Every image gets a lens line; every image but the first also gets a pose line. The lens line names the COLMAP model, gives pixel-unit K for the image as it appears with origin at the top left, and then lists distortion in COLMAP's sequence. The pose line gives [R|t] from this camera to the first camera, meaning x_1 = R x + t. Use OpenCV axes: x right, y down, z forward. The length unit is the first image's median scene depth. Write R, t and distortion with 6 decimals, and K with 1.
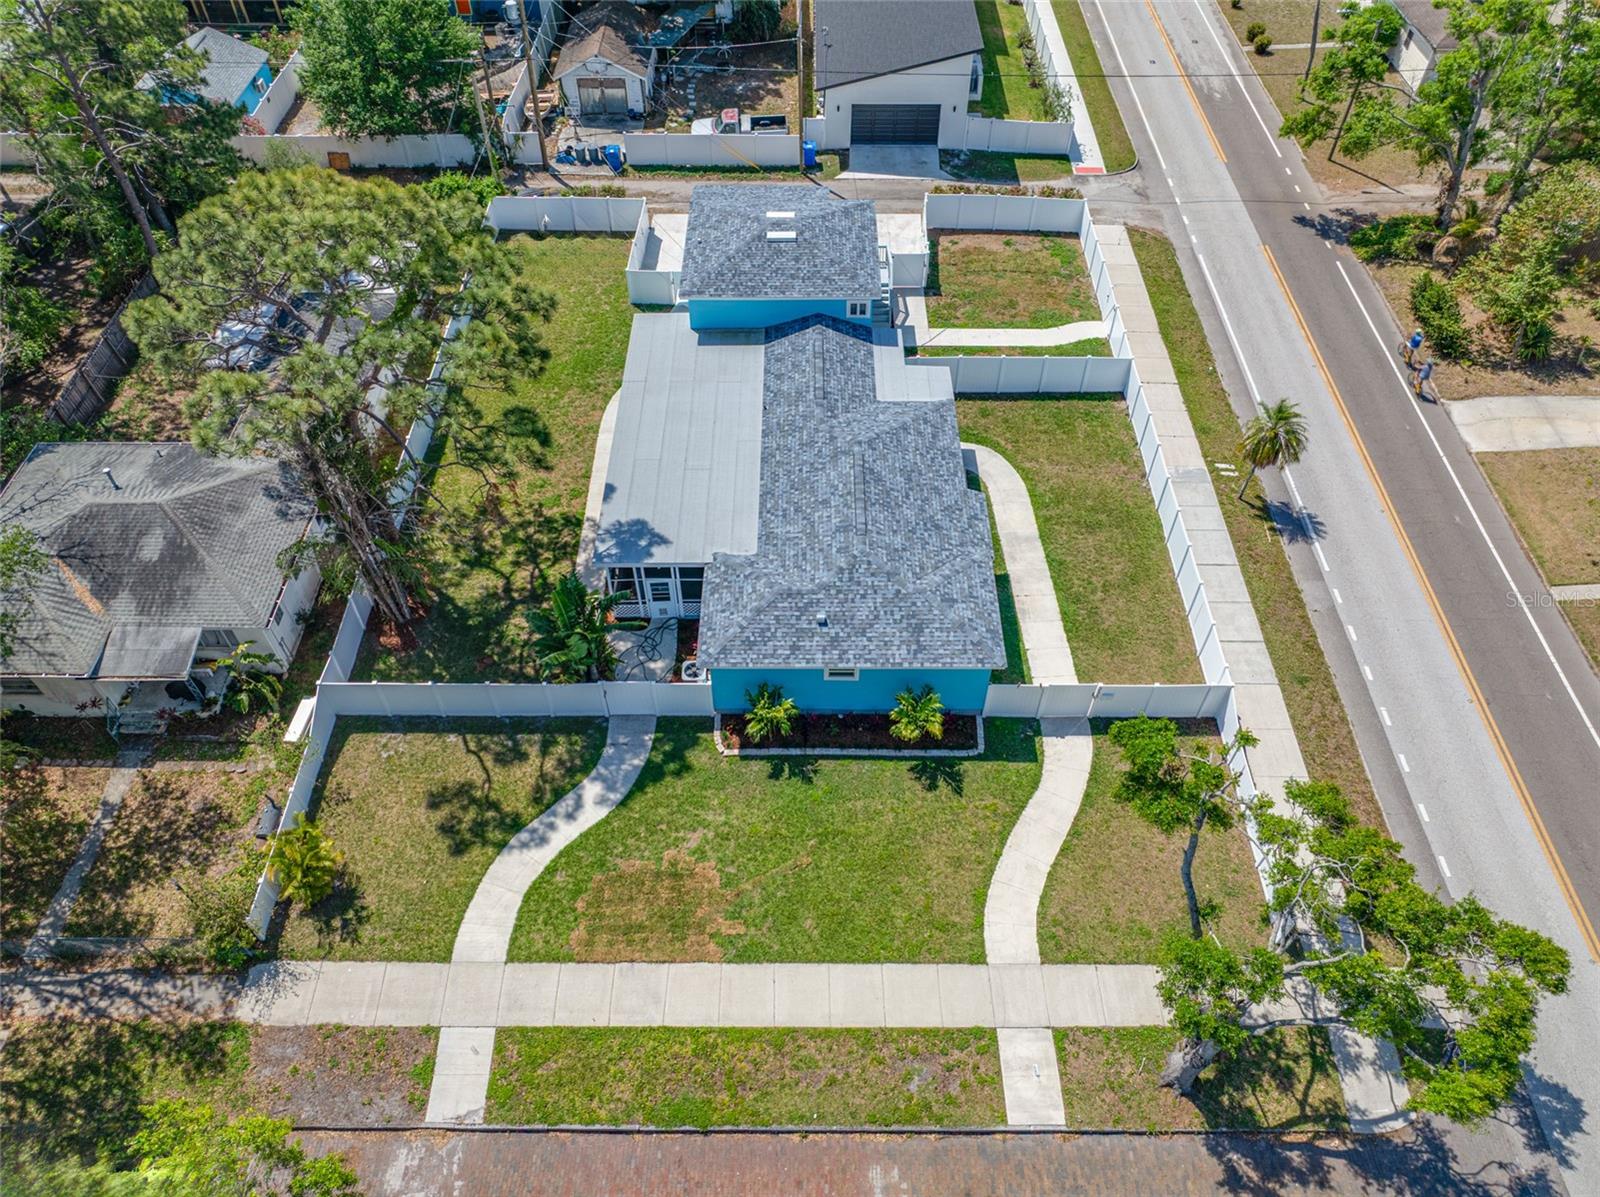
lens RADIAL K [[1128.1, 0, 804.7], [0, 1128.1, 597.1], [0, 0, 1]] dist [-0.008911, 0.002949]
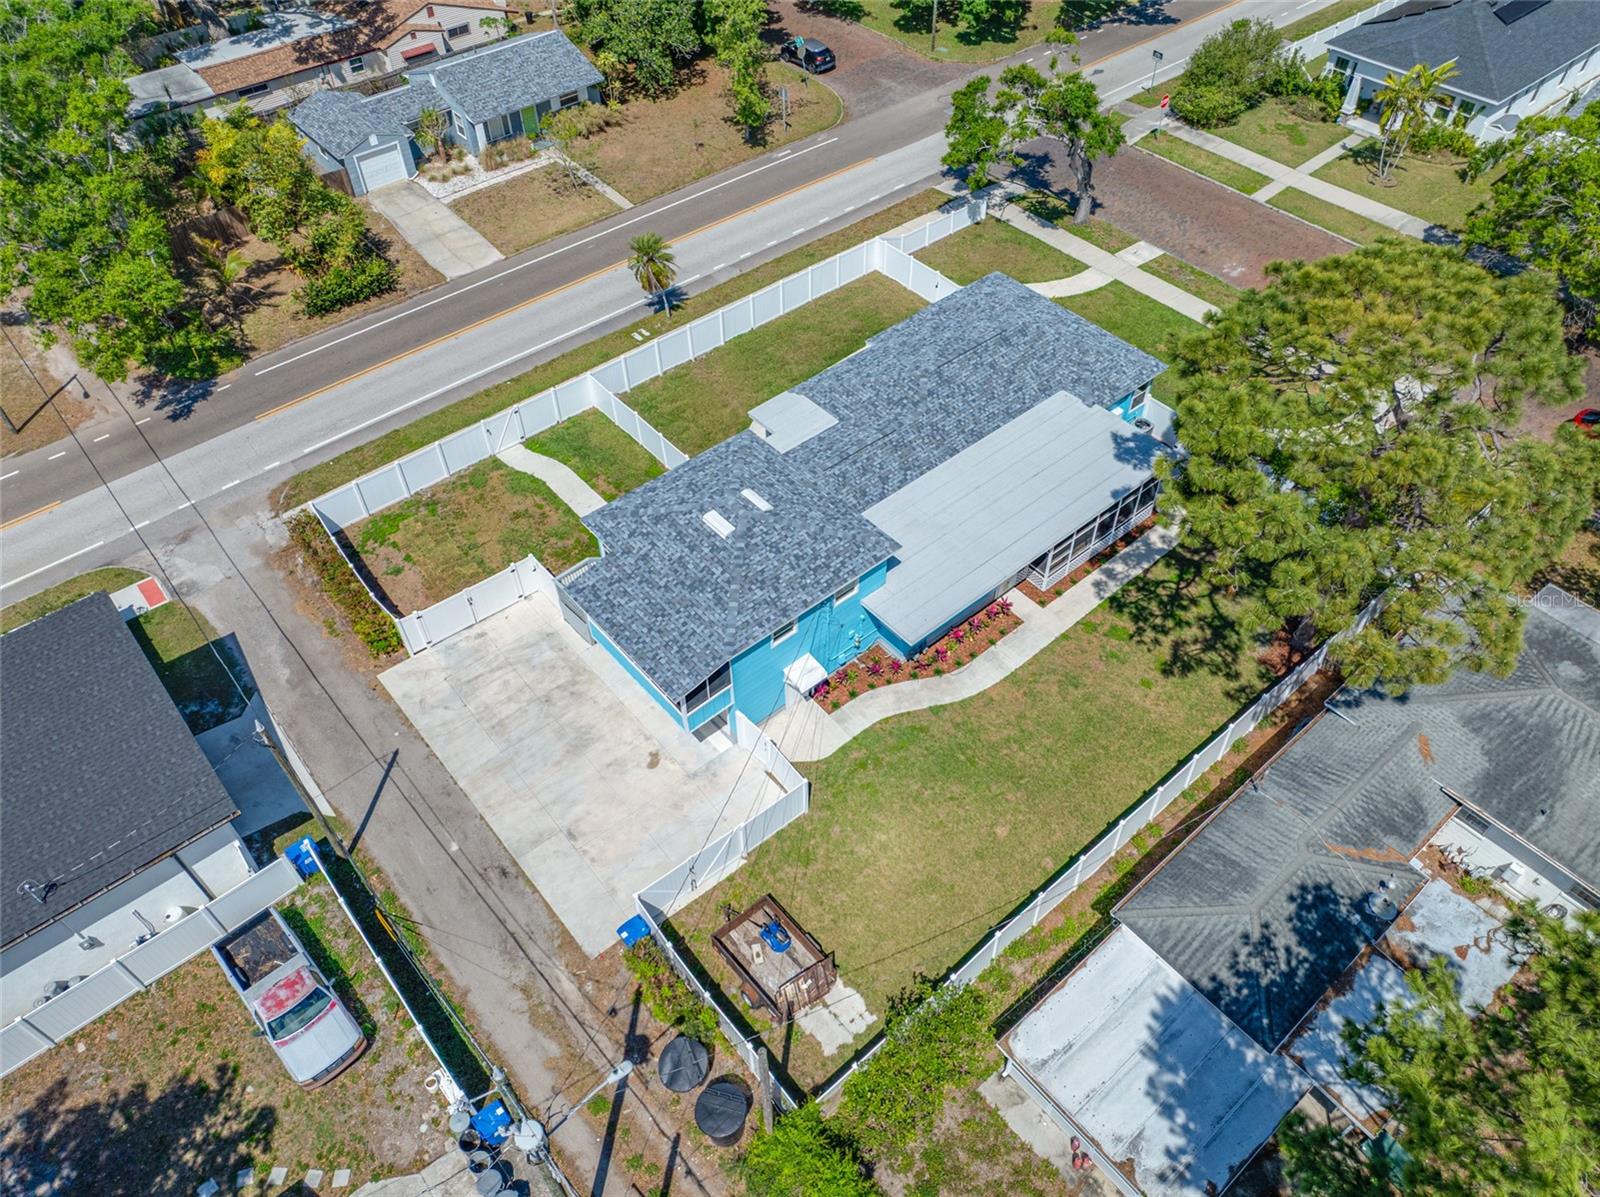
lens RADIAL K [[1128.1, 0, 804.7], [0, 1128.1, 597.1], [0, 0, 1]] dist [-0.008911, 0.002949]
pose [[-0.650919, -0.558810, 0.513844, -0.553467], [0.578323, 0.073466, 0.812493, -1.059496], [-0.491779, 0.826035, 0.275353, 0.909540]]
